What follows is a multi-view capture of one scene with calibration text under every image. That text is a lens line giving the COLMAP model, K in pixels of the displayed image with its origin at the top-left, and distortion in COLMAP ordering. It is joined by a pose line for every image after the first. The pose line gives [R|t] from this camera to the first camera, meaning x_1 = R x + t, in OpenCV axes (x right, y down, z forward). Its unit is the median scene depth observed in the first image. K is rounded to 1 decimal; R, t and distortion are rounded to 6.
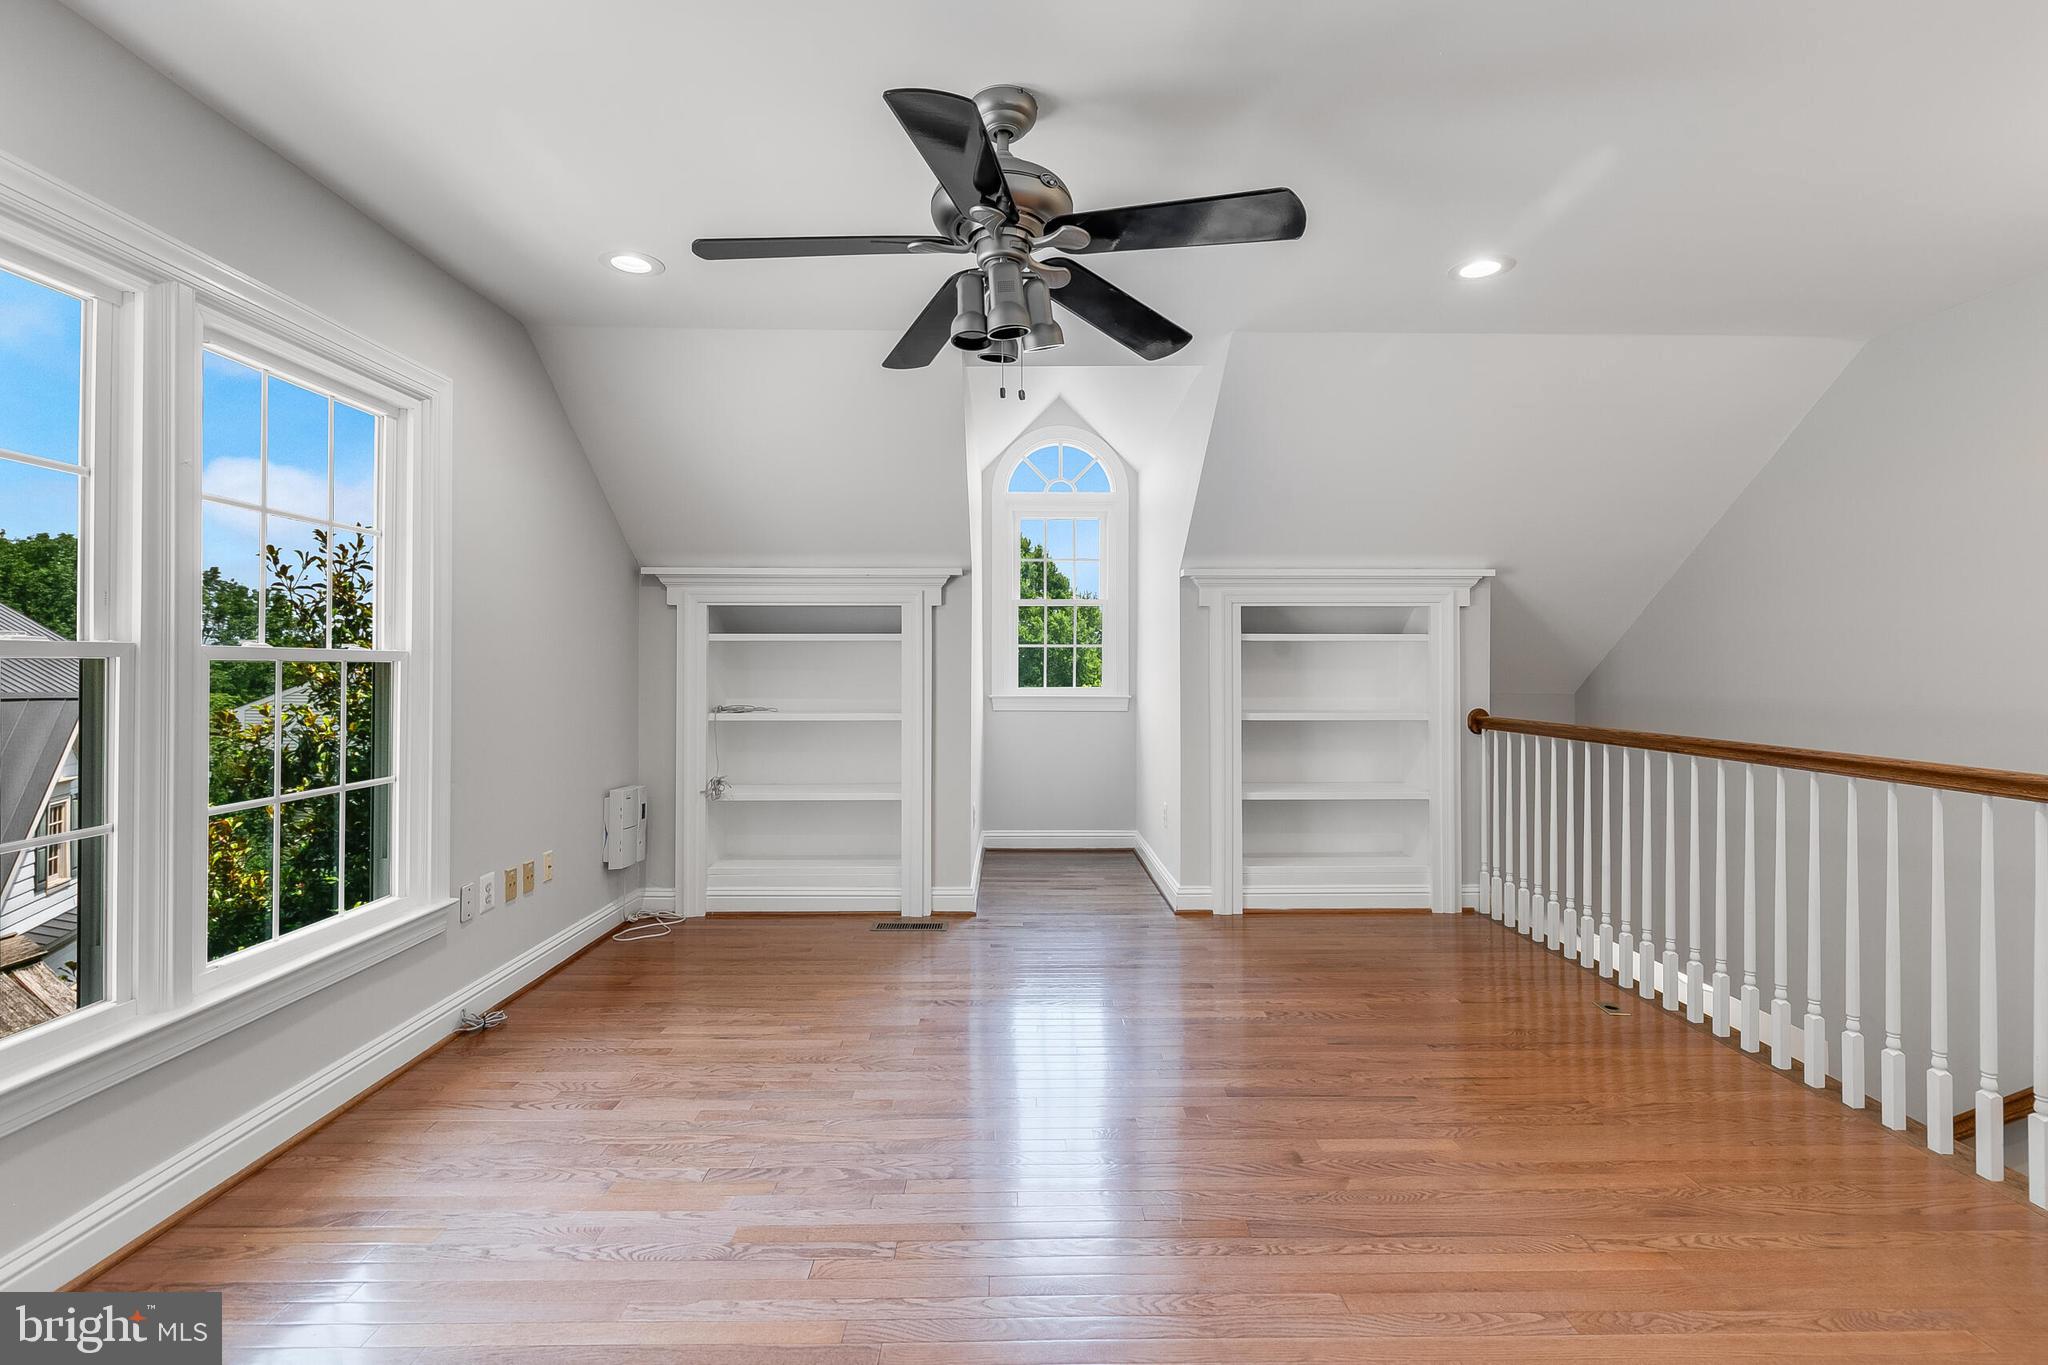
lens RADIAL K [[918.0, 0, 1011.2], [0, 918.0, 666.8], [0, 0, 1]] dist [0.003076, -0.000727]
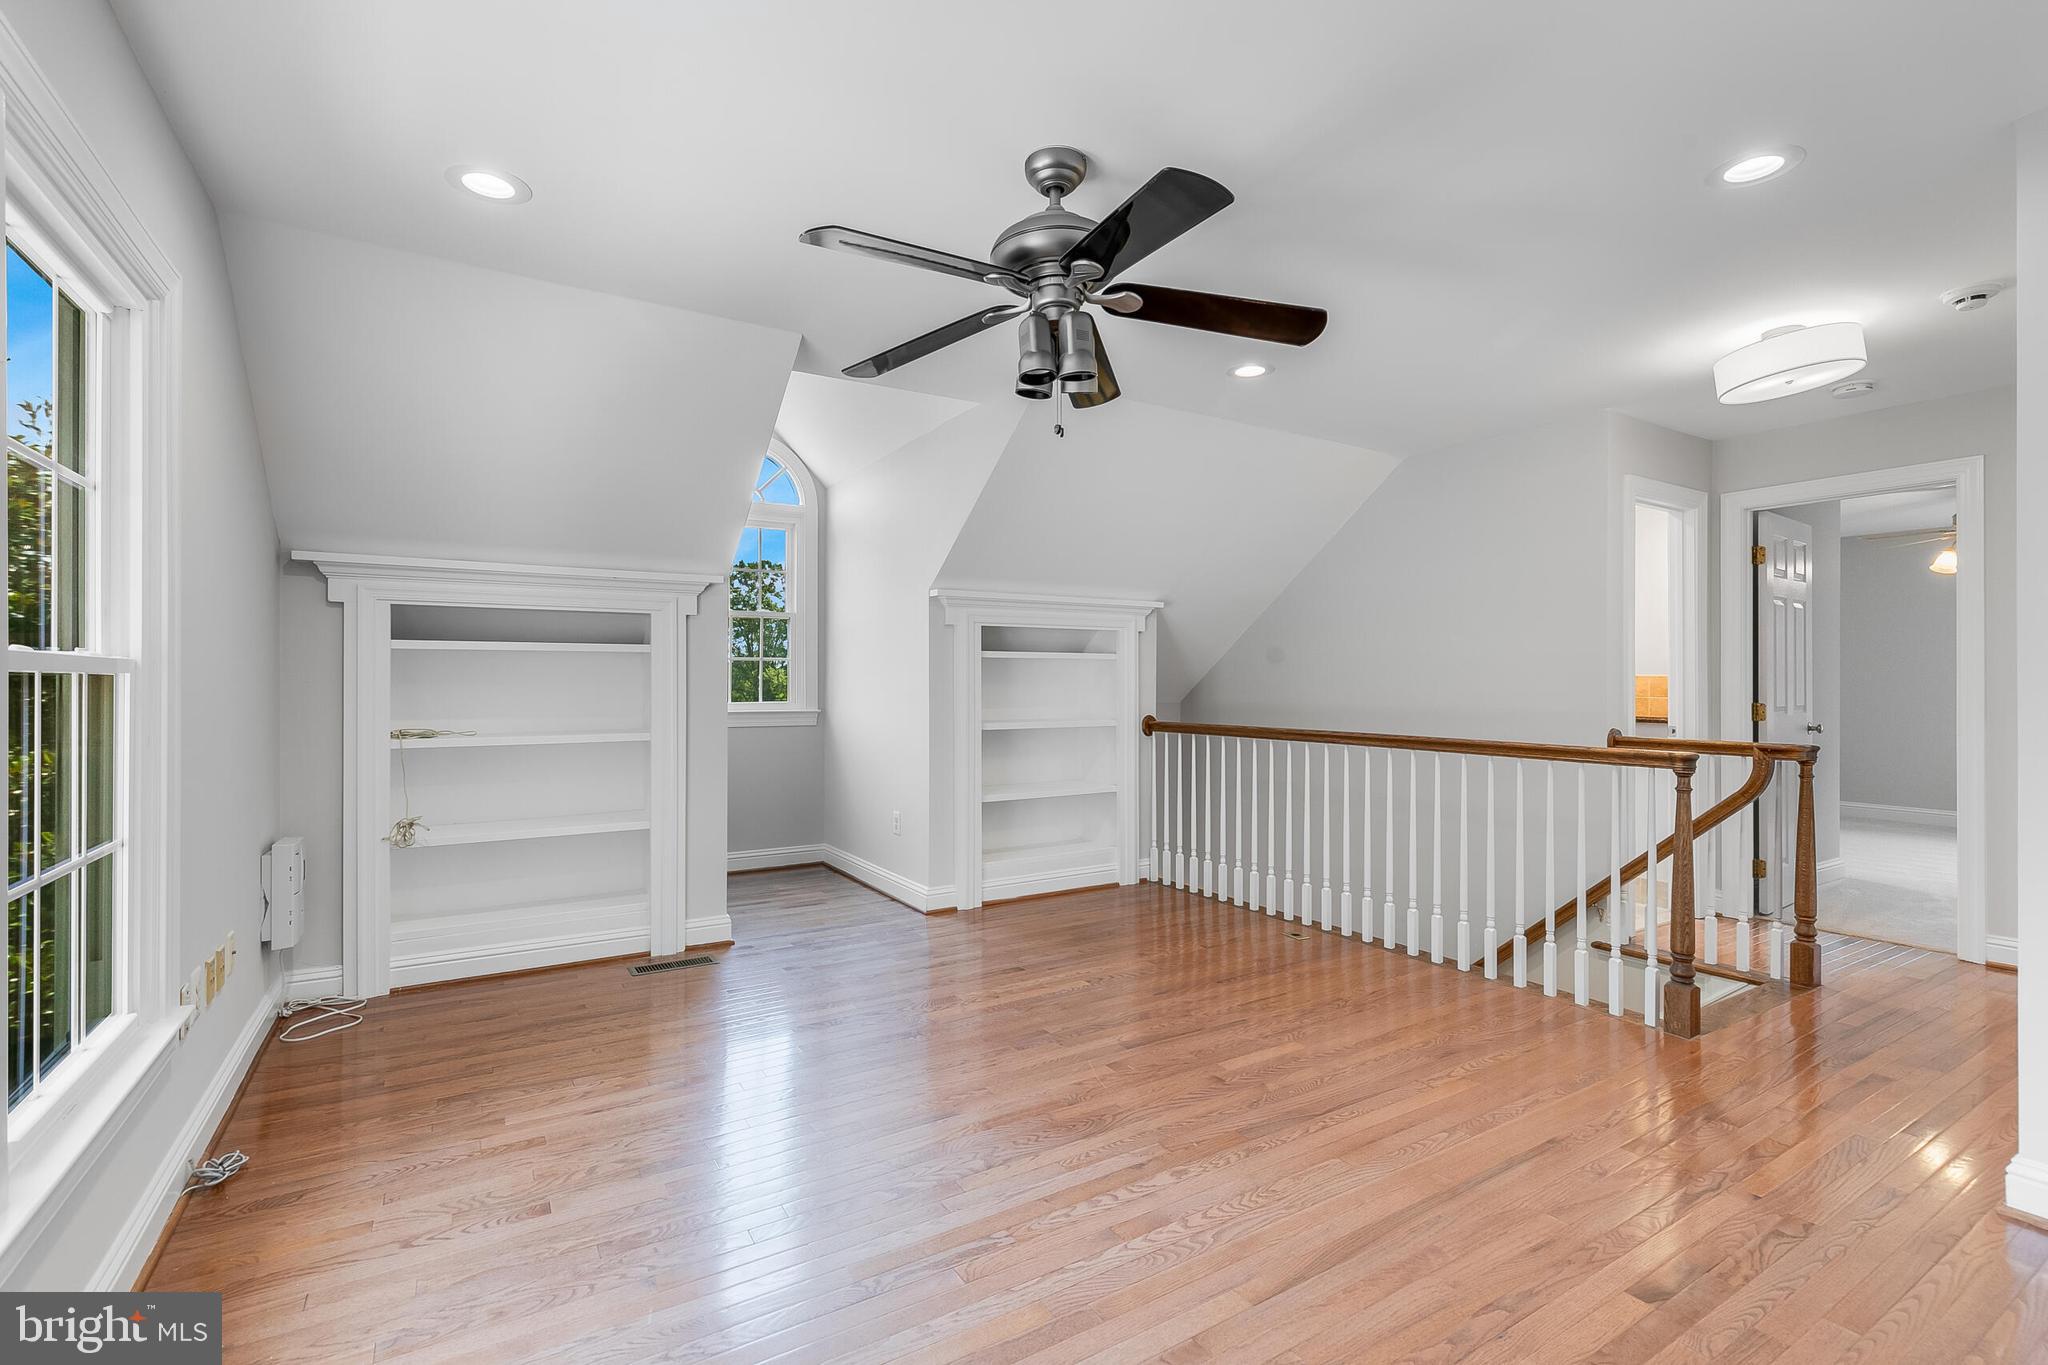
lens RADIAL K [[918.0, 0, 1010.5], [0, 918.0, 689.0], [0, 0, 1]] dist [0.003076, -0.000727]
pose [[0.862612, -0.004884, 0.505843, -0.272783], [0.000451, 0.999960, 0.008885, -0.000289], [-0.505866, -0.007436, 0.862580, 0.040727]]
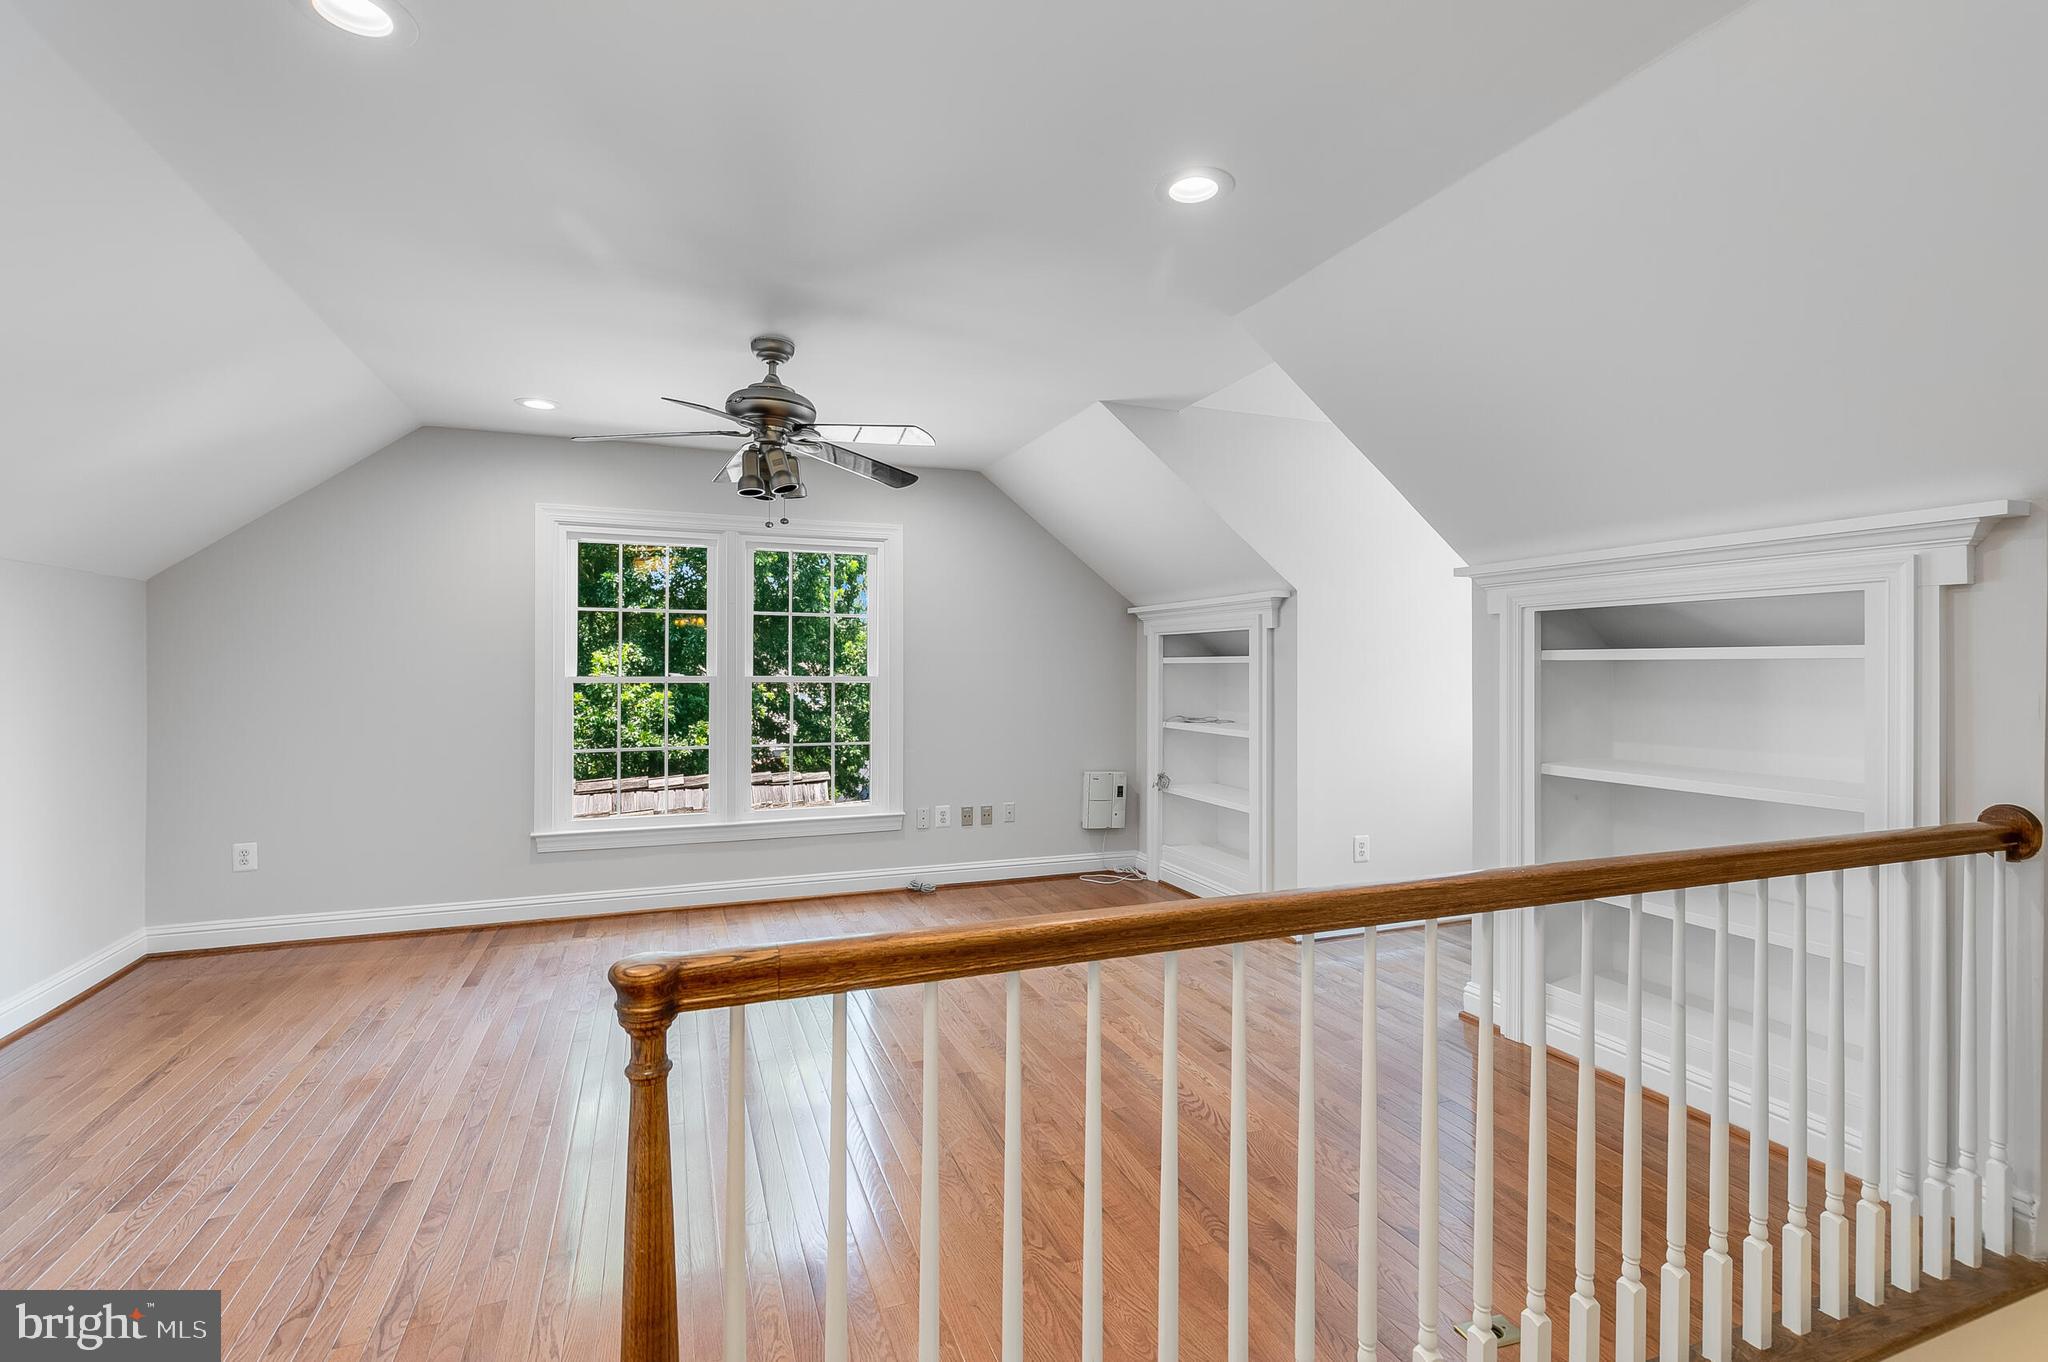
lens RADIAL K [[918.0, 0, 1031.5], [0, 918.0, 668.1], [0, 0, 1]] dist [0.003076, -0.000727]
pose [[0.363635, 0.000933, -0.931541, 0.772749], [-0.005512, 0.999984, -0.001150, -0.019751], [0.931525, 0.005553, 0.363634, 0.385693]]
